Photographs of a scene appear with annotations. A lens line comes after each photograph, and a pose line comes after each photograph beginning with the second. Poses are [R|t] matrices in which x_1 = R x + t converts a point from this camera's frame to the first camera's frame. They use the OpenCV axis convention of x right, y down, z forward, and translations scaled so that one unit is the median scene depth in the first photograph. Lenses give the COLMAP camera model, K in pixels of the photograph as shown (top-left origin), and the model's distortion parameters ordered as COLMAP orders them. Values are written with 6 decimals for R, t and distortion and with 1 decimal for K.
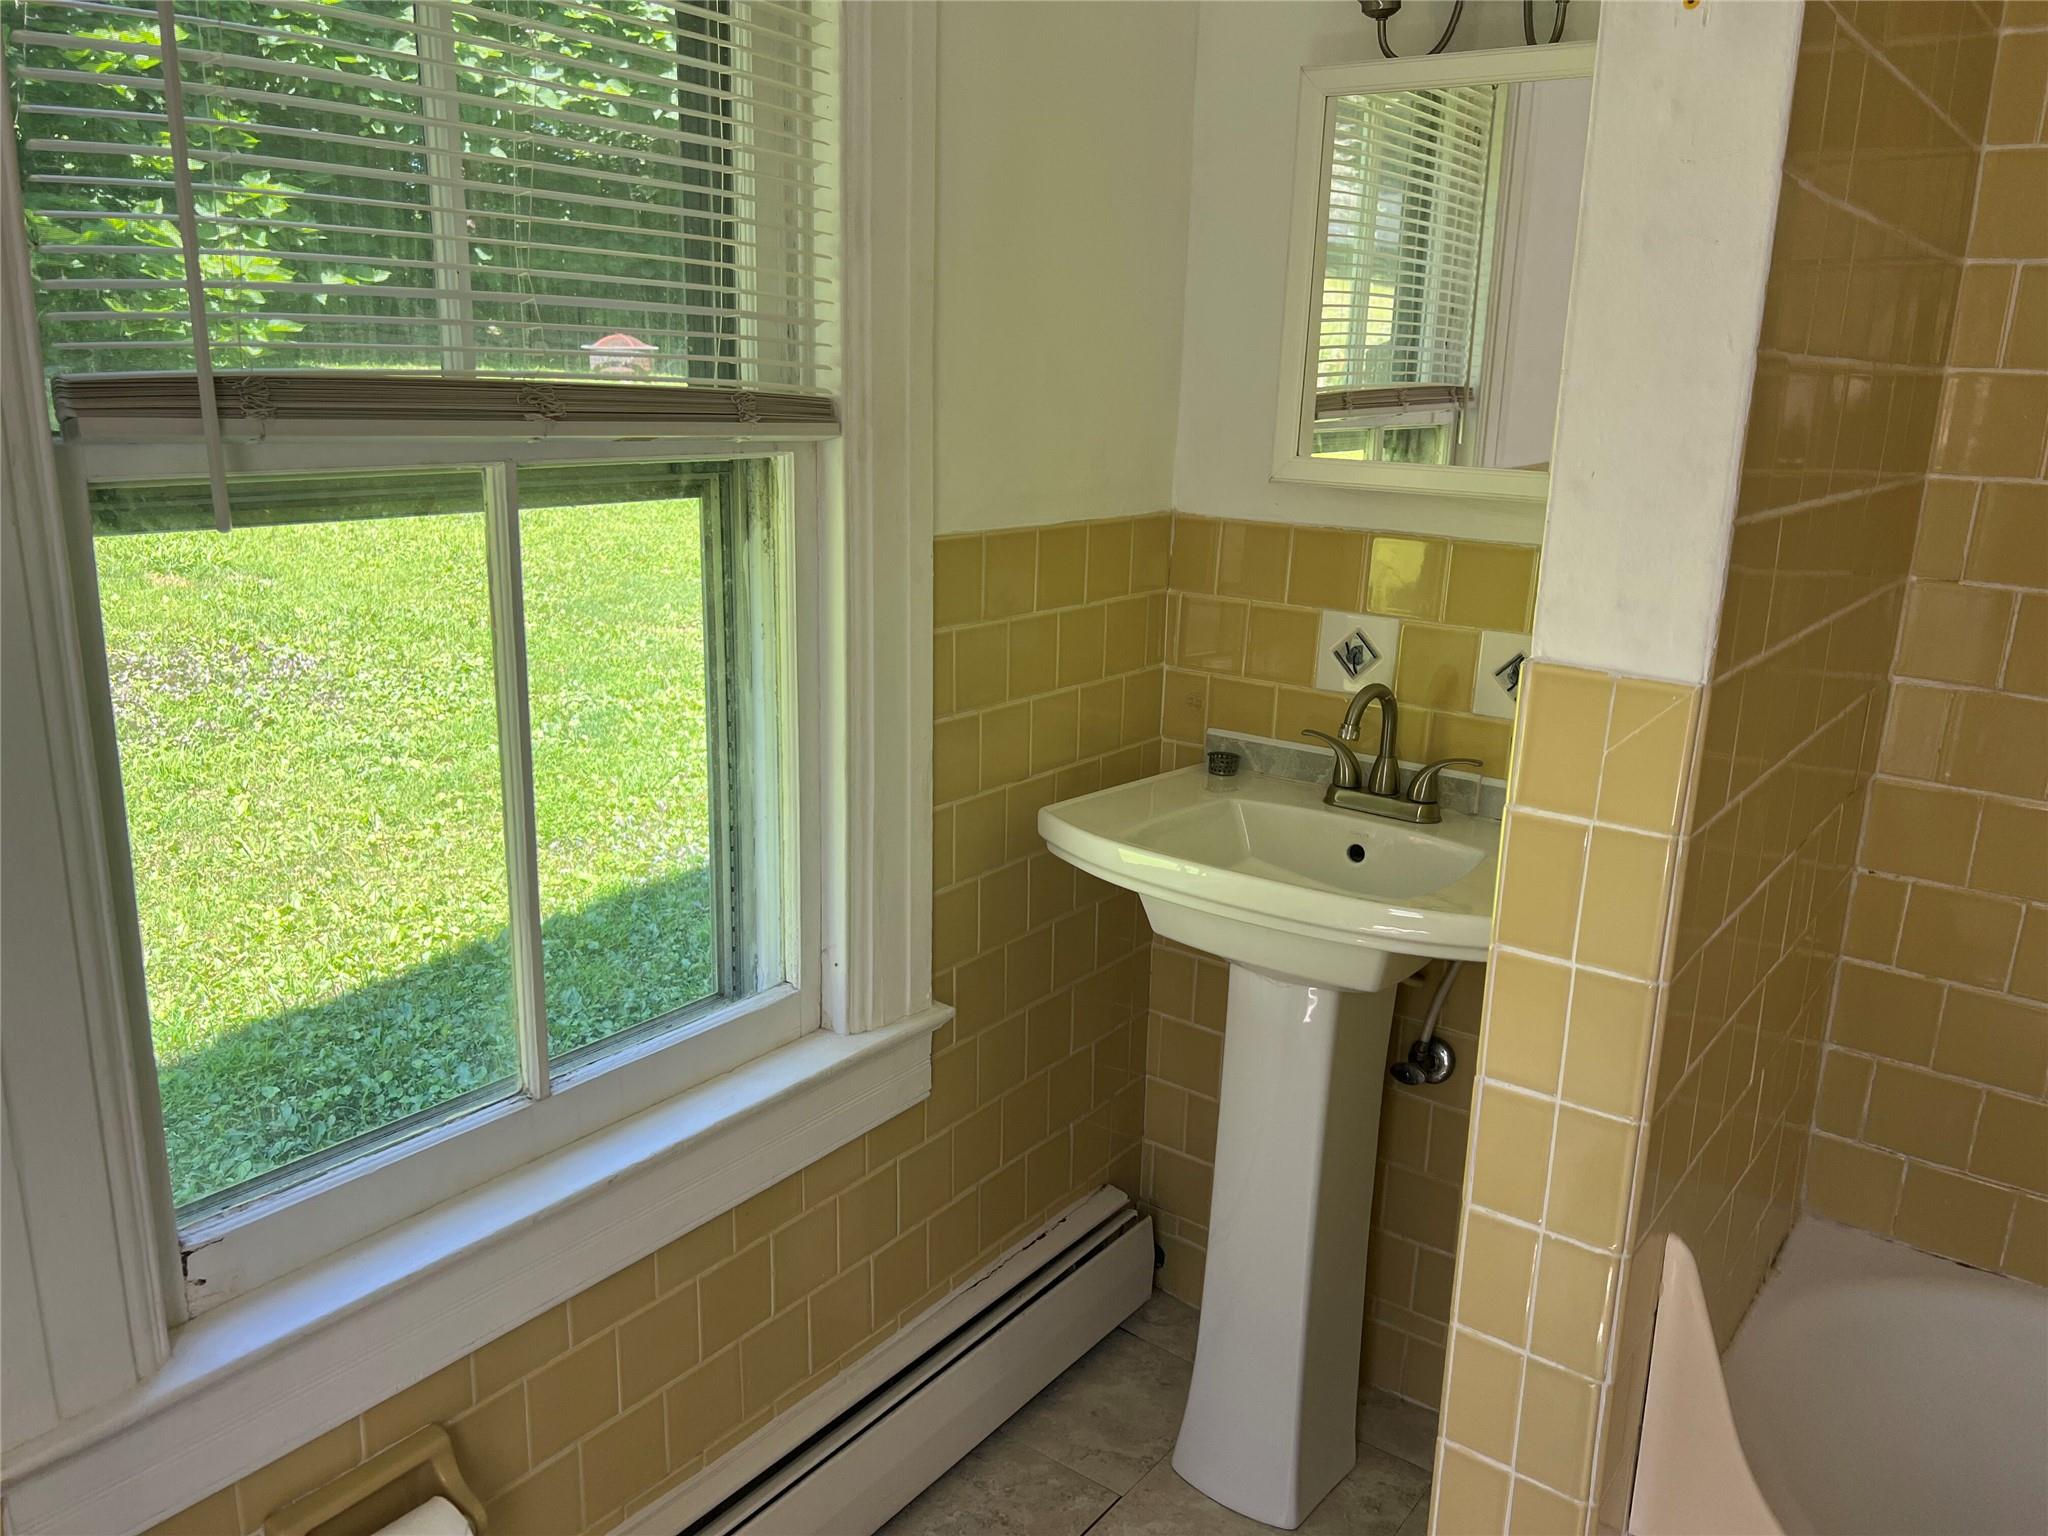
lens RADIAL K [[1558.3, 0, 1016.5], [0, 1558.3, 776.6], [0, 0, 1]] dist [0.076943, -0.133979]
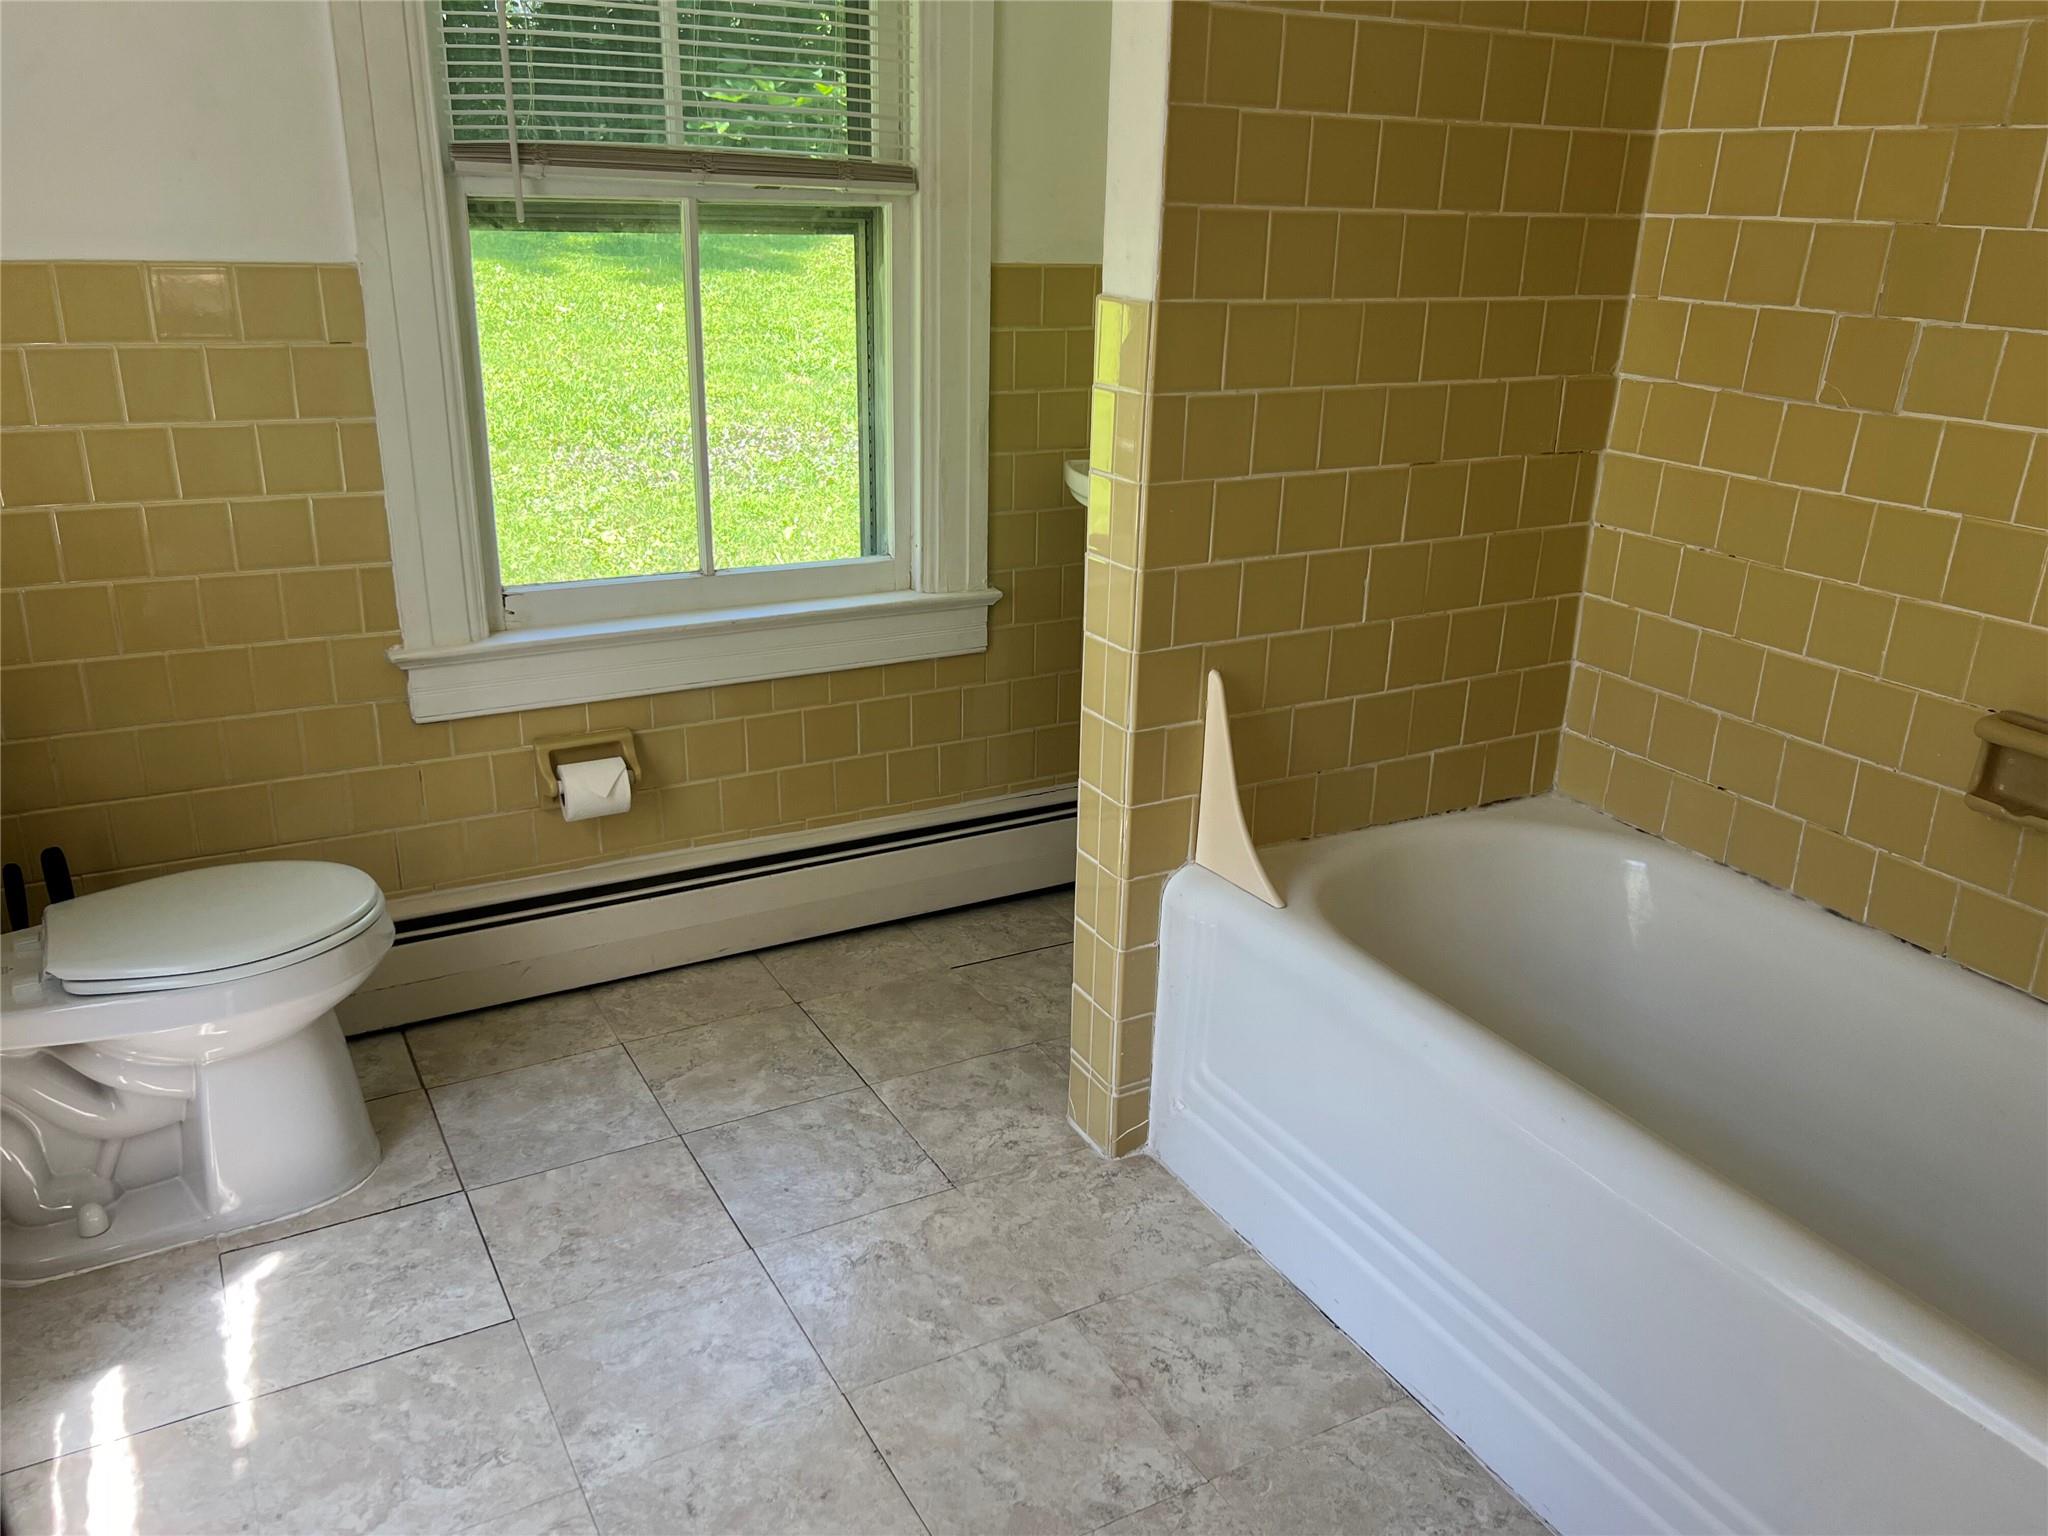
lens RADIAL K [[1558.3, 0, 1016.5], [0, 1558.3, 776.6], [0, 0, 1]] dist [0.076943, -0.133979]
pose [[0.911225, 0.133916, -0.389532, 0.671258], [-0.101727, 0.989546, 0.102225, 0.194460], [0.399149, -0.053524, 0.915322, -0.450370]]
